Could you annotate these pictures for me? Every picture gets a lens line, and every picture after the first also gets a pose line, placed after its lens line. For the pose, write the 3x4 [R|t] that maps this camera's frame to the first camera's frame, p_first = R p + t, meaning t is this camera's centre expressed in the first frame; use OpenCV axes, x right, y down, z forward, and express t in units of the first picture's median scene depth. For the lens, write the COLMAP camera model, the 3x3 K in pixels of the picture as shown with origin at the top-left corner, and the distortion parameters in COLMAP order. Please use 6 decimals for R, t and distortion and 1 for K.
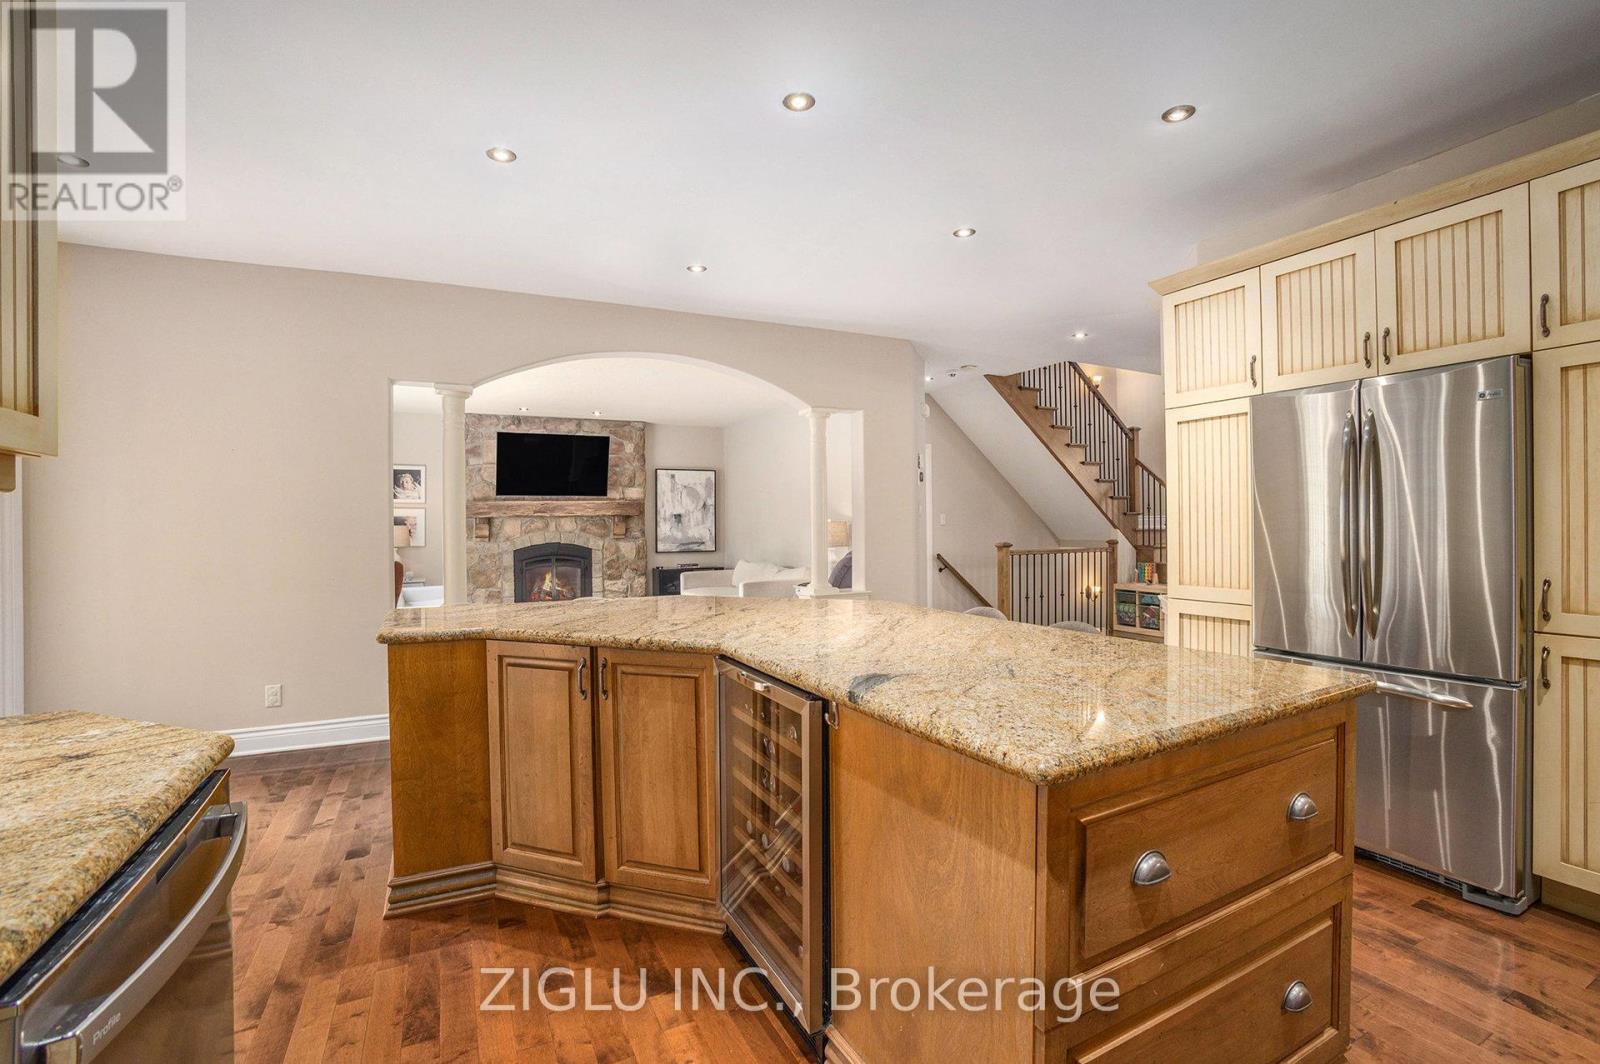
lens RADIAL K [[718.1, 0, 796.4], [0, 718.1, 531.5], [0, 0, 1]] dist [-0.051798, 0.006005]
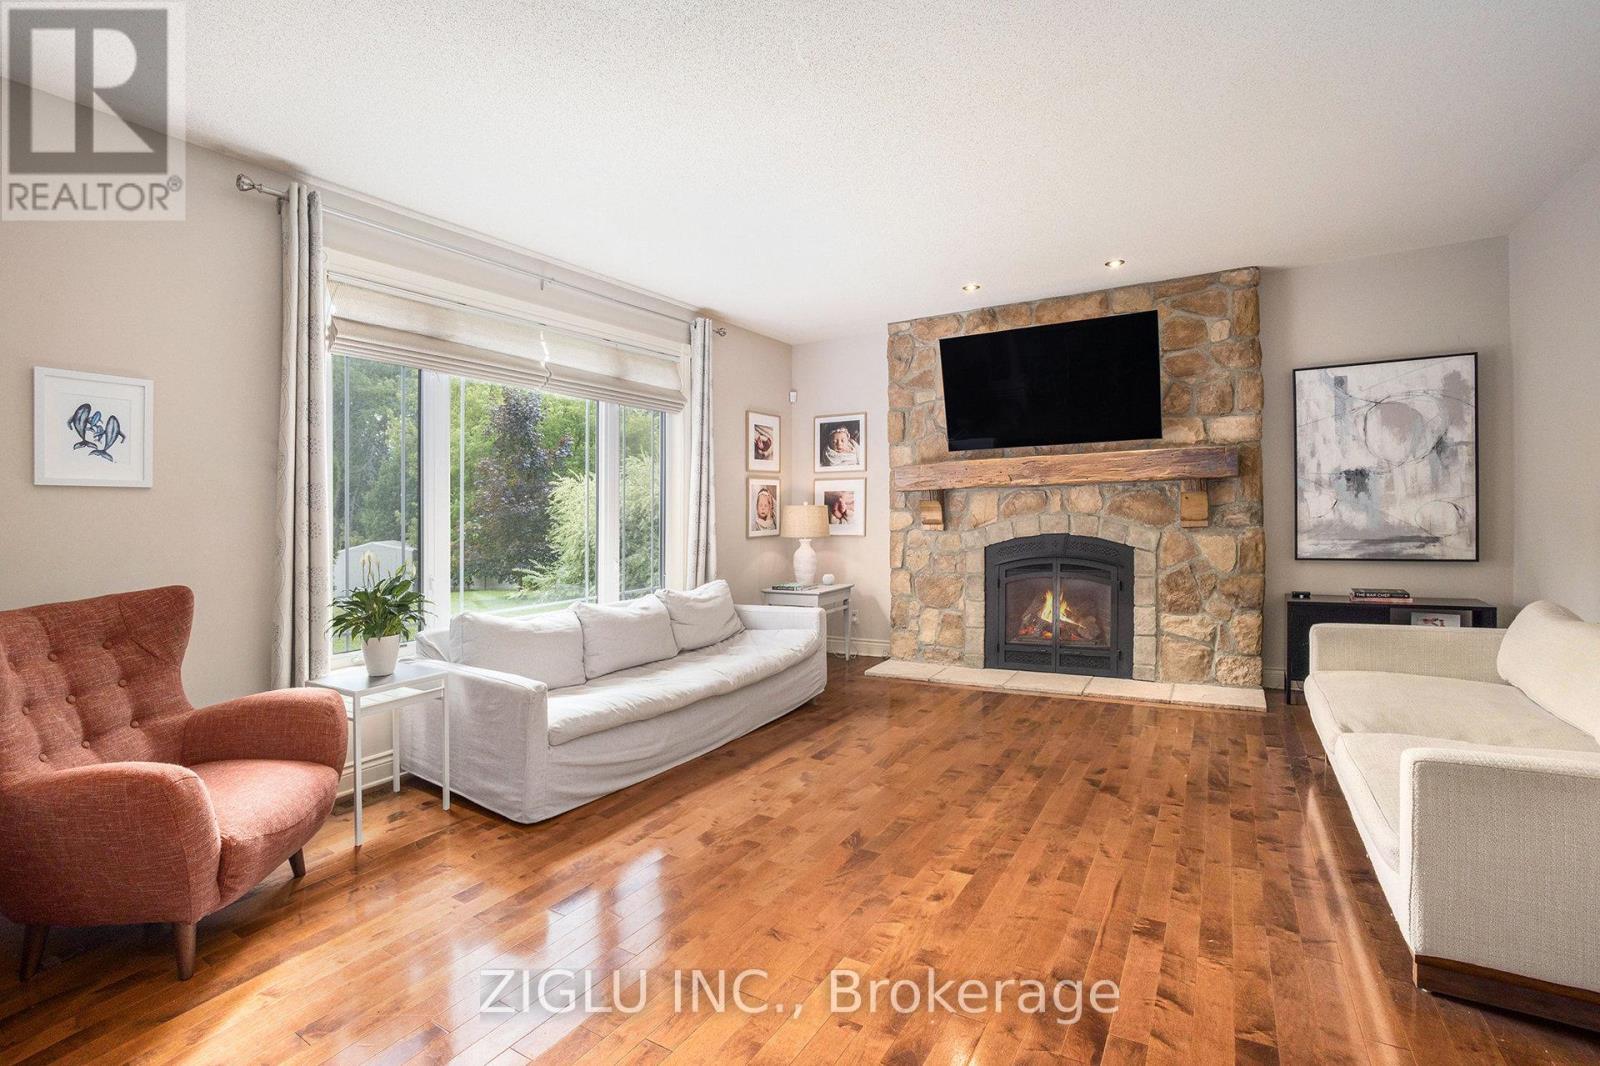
lens RADIAL K [[718.1, 0, 800.4], [0, 718.1, 523.9], [0, 0, 1]] dist [-0.051798, 0.006005]
pose [[0.541170, 0.009279, -0.840862, 0.002150], [0.007875, 0.999839, 0.016101, -0.001793], [0.840876, -0.015335, 0.541010, 0.534367]]
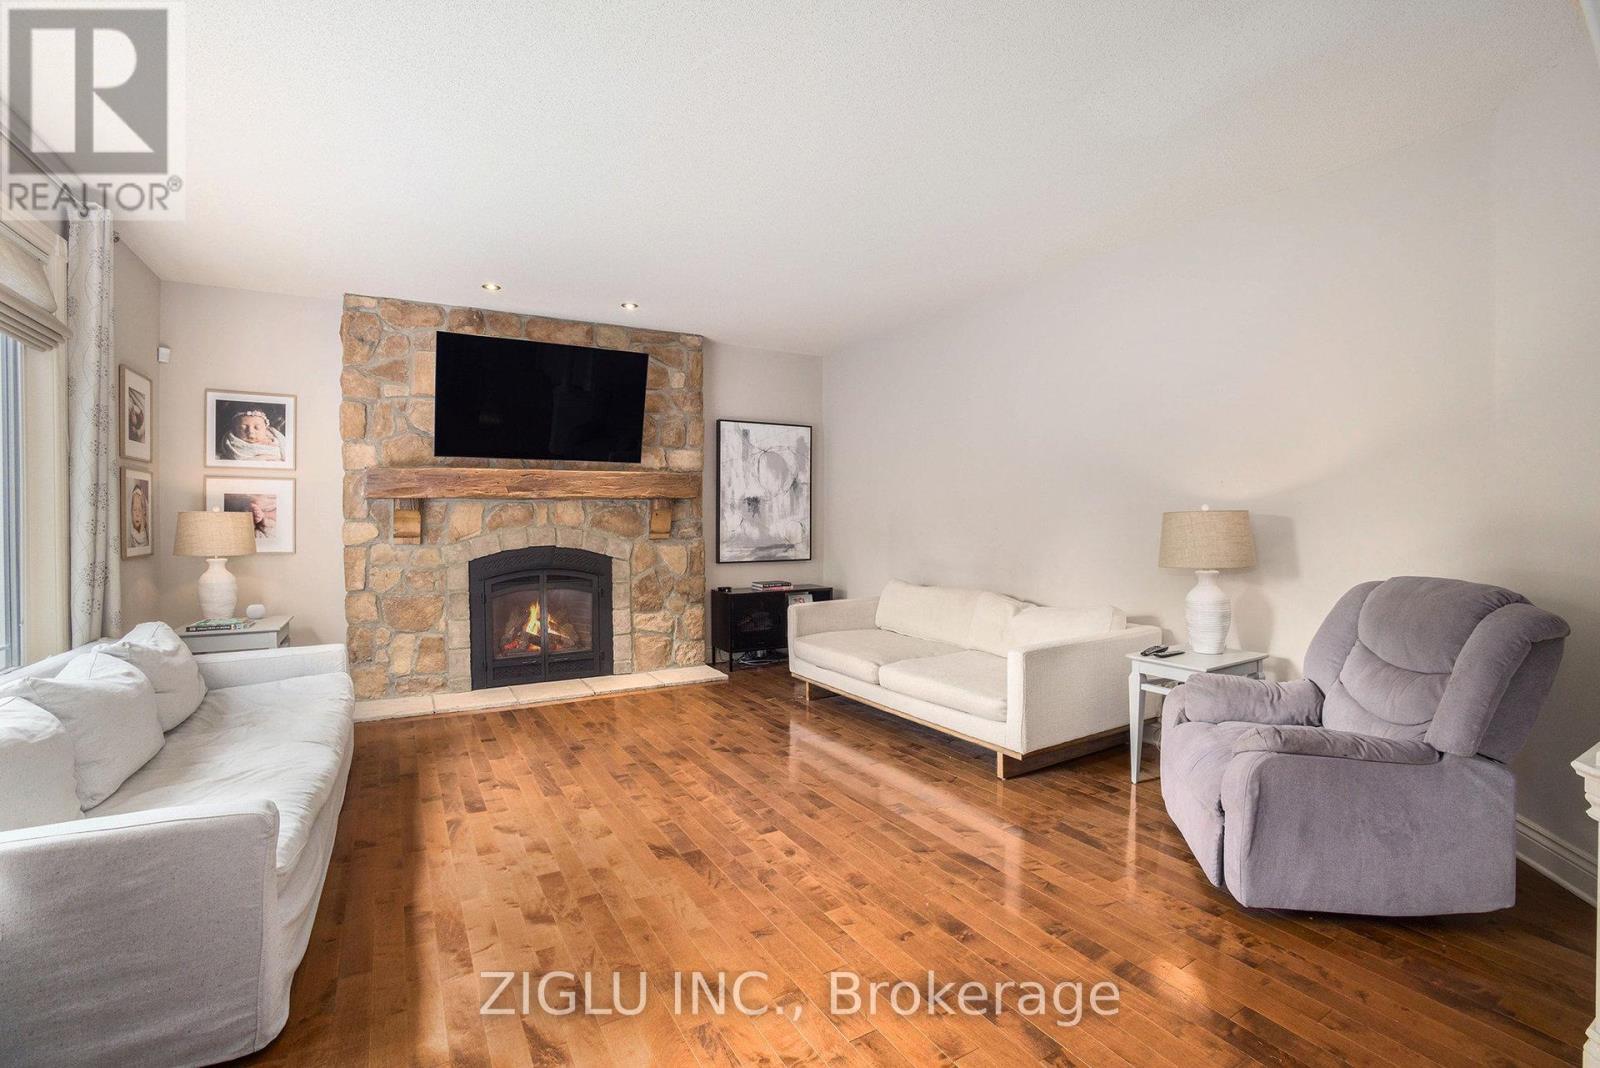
lens RADIAL K [[718.1, 0, 797.8], [0, 718.1, 529.0], [0, 0, 1]] dist [-0.051798, 0.006005]
pose [[0.998828, 0.004620, 0.048187, -0.166499], [-0.004731, 0.999986, 0.002207, 0.000227], [-0.048176, -0.002432, 0.998836, 0.431148]]
